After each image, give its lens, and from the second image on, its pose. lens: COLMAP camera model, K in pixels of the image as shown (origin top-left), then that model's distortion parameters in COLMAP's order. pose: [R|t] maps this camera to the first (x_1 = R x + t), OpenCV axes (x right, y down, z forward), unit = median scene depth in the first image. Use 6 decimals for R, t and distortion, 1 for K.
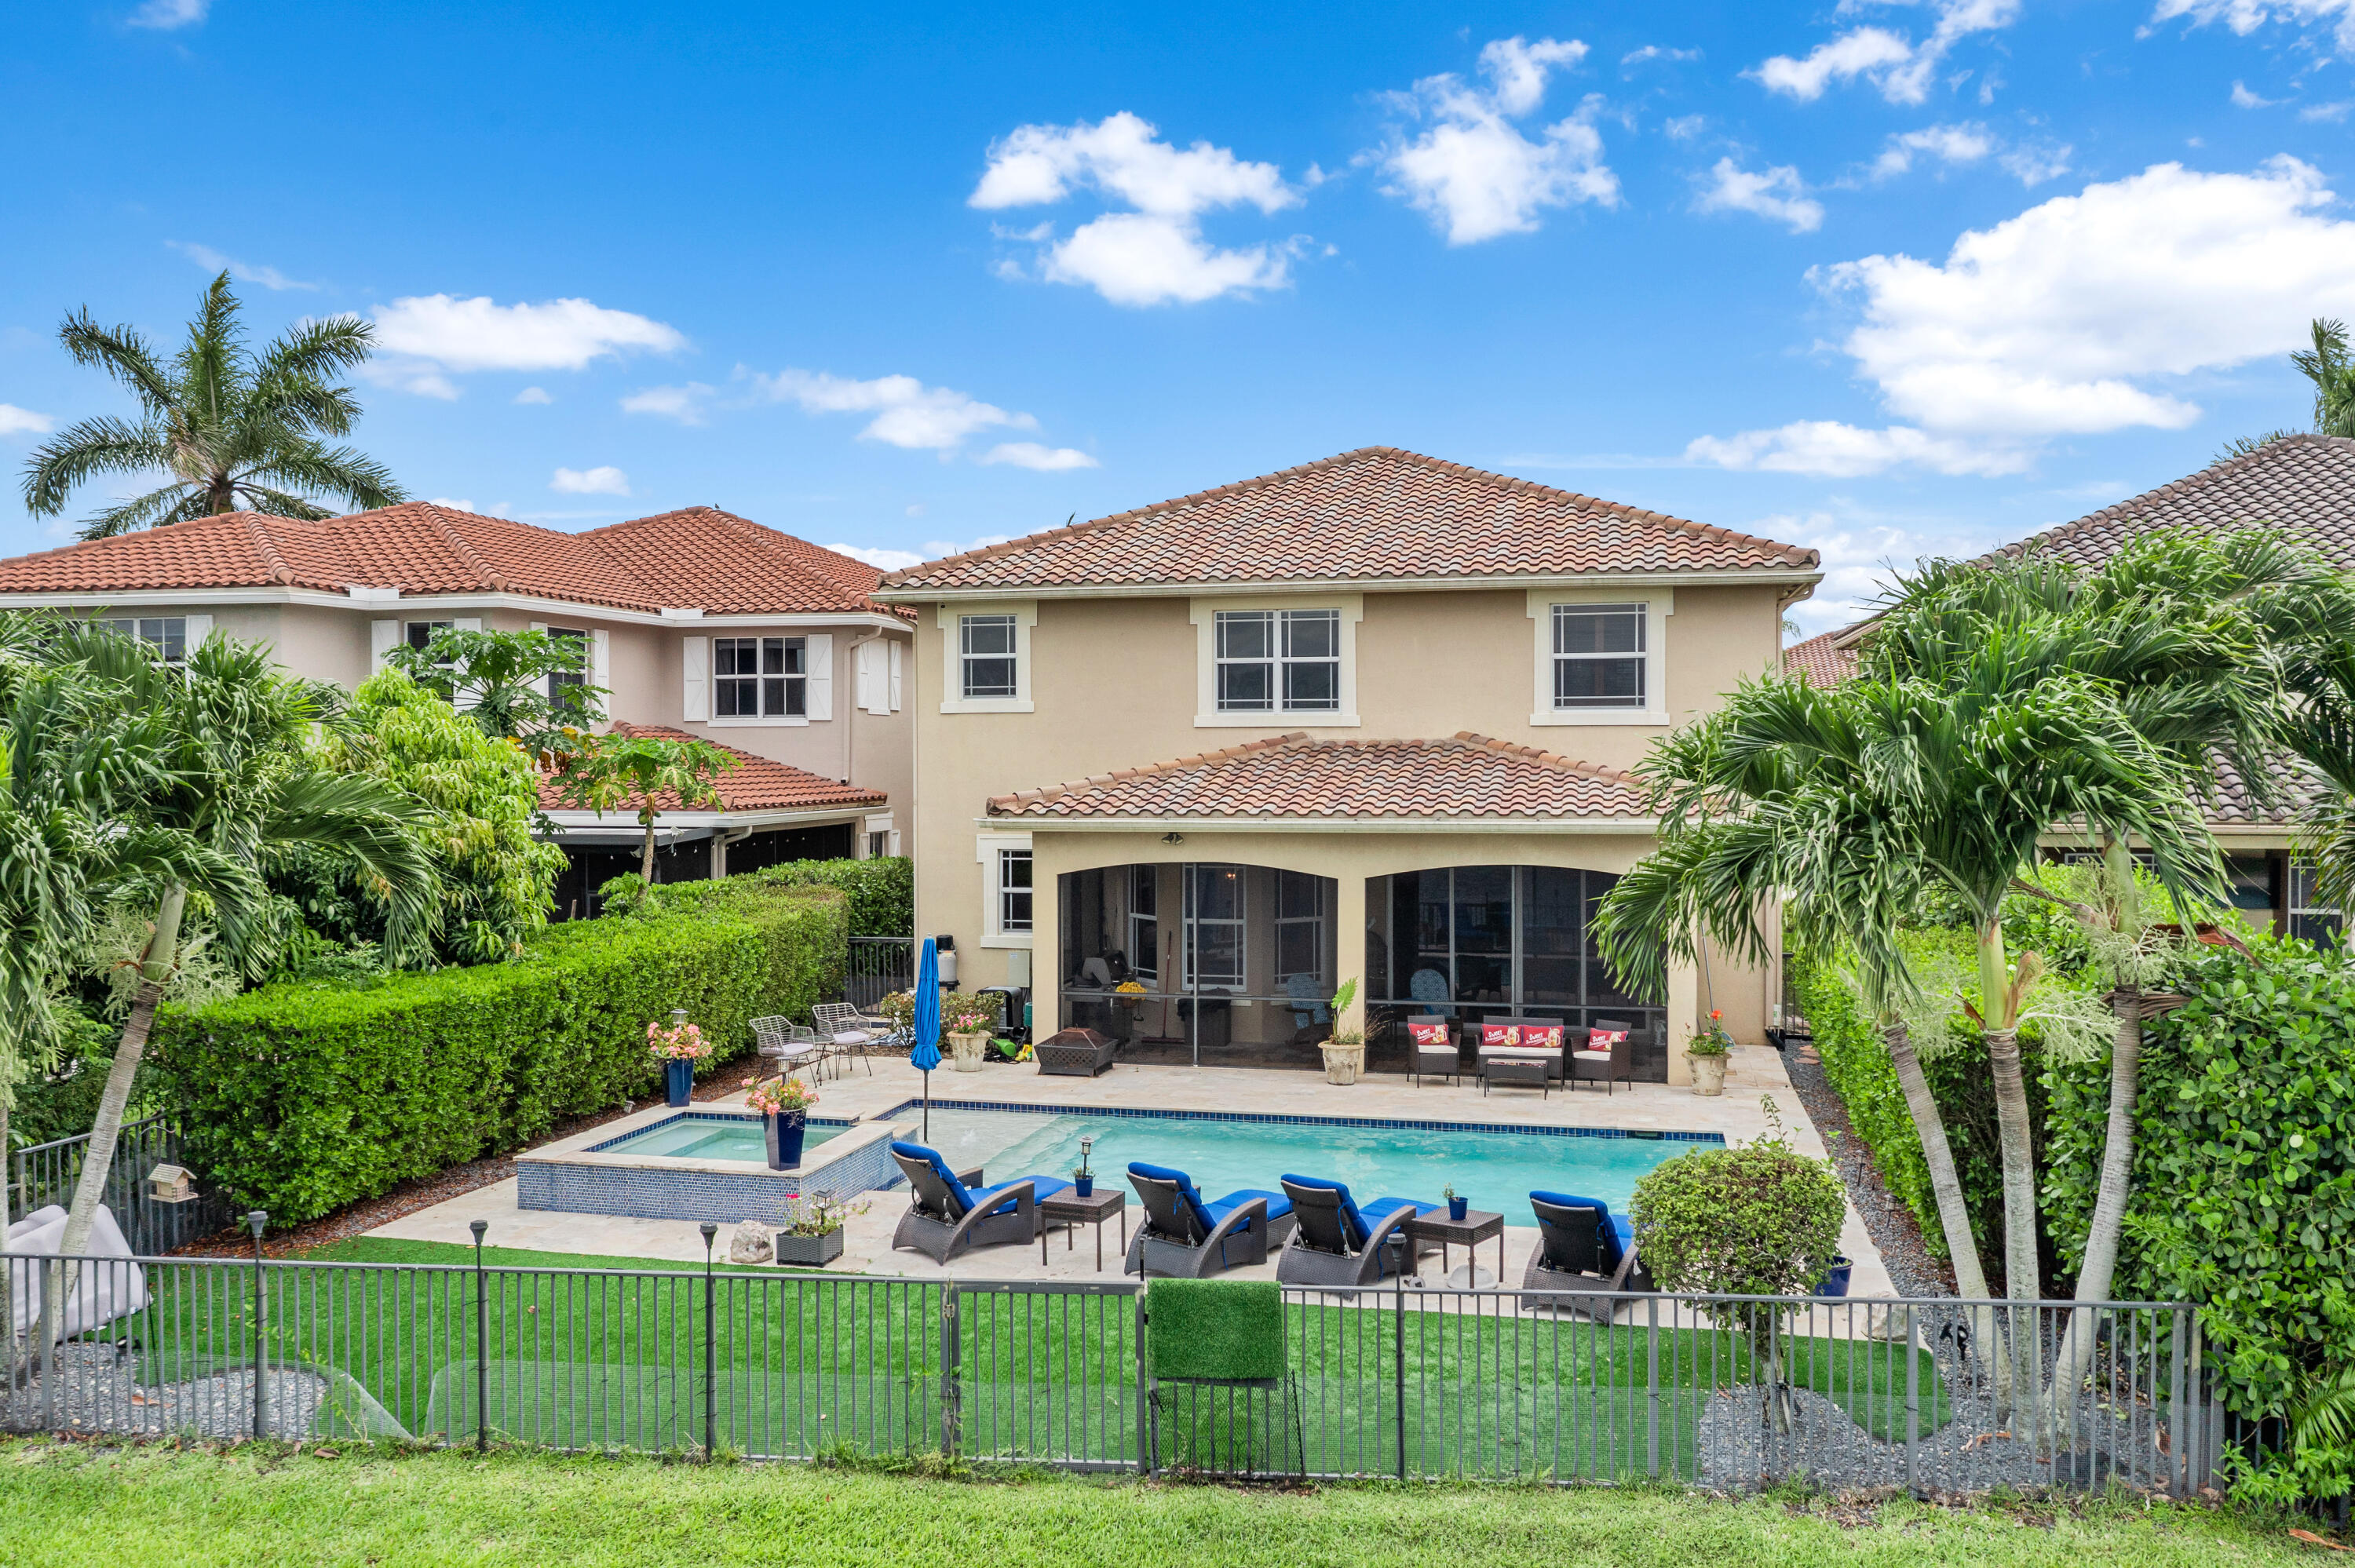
lens RADIAL K [[1884.0, 0, 1168.7], [0, 1884.0, 780.6], [0, 0, 1]] dist [-0.011323, -0.005694]
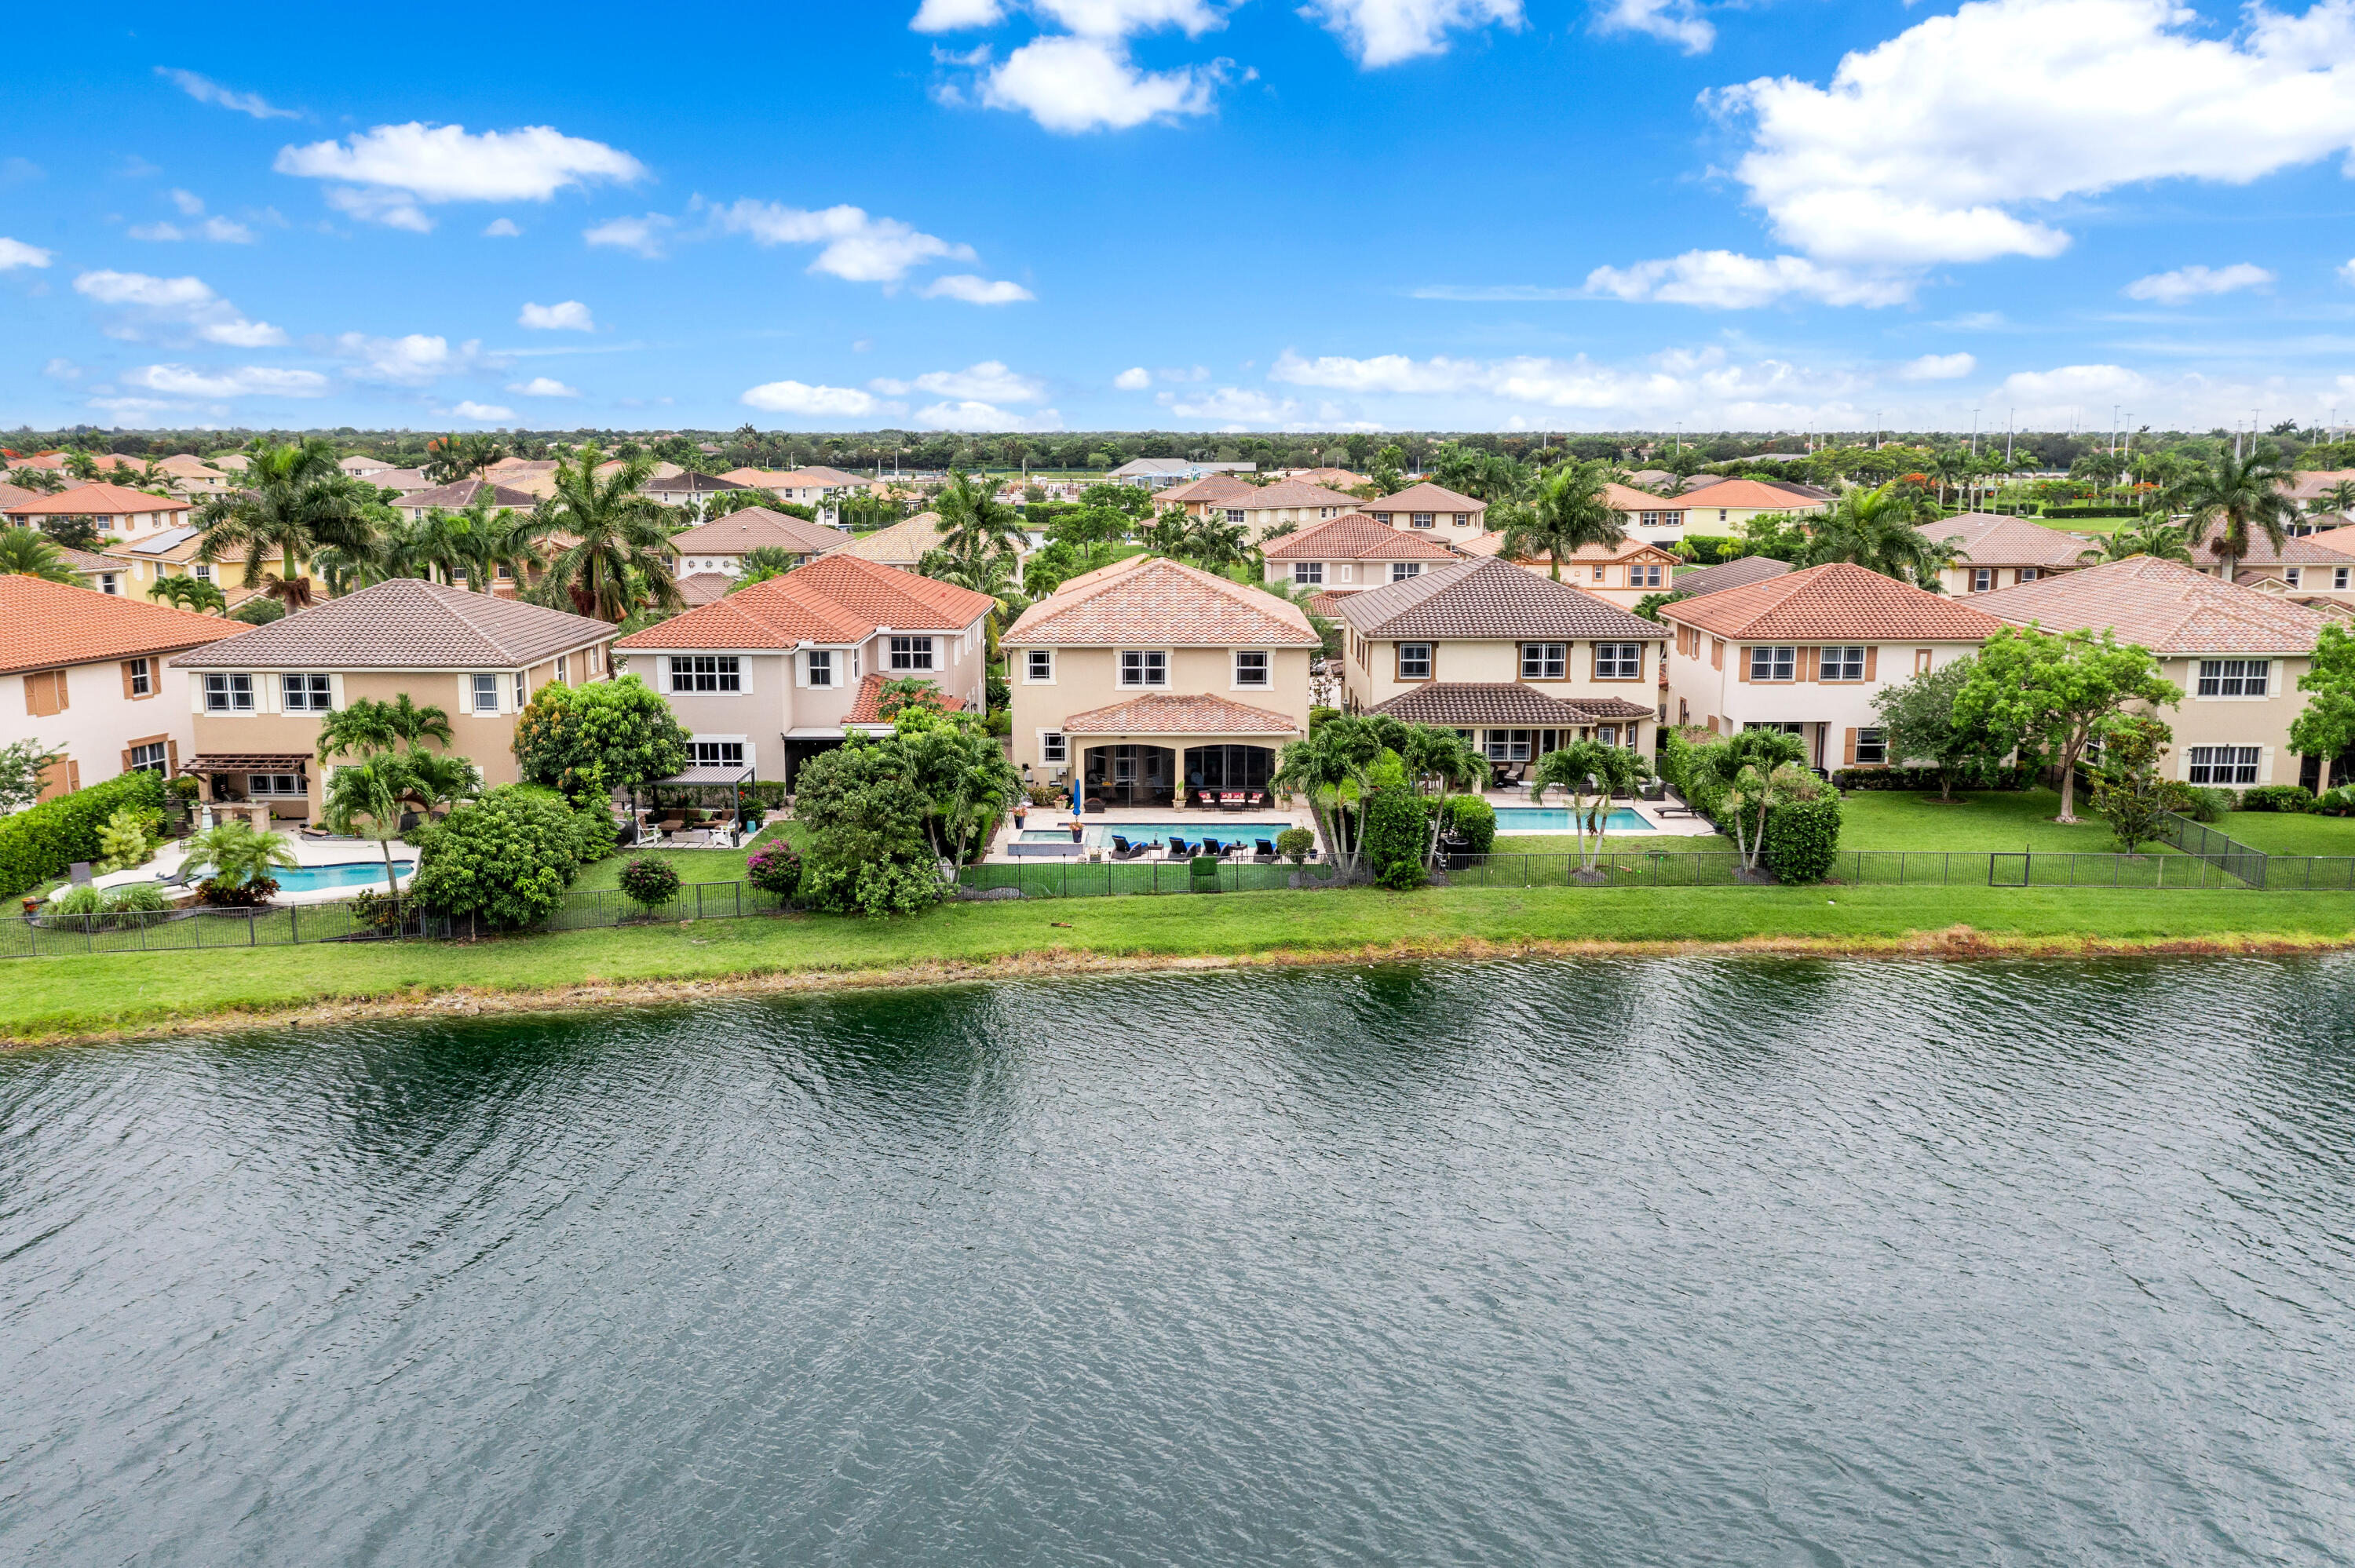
lens RADIAL K [[1880.6, 0, 1169.6], [0, 1880.6, 811.2], [0, 0, 1]] dist [-0.009854, 0.006690]
pose [[0.973499, -0.043249, 0.224564, -0.677530], [0.001256, 0.982951, 0.183862, -0.455513], [-0.228687, -0.178708, 0.956957, -2.191128]]
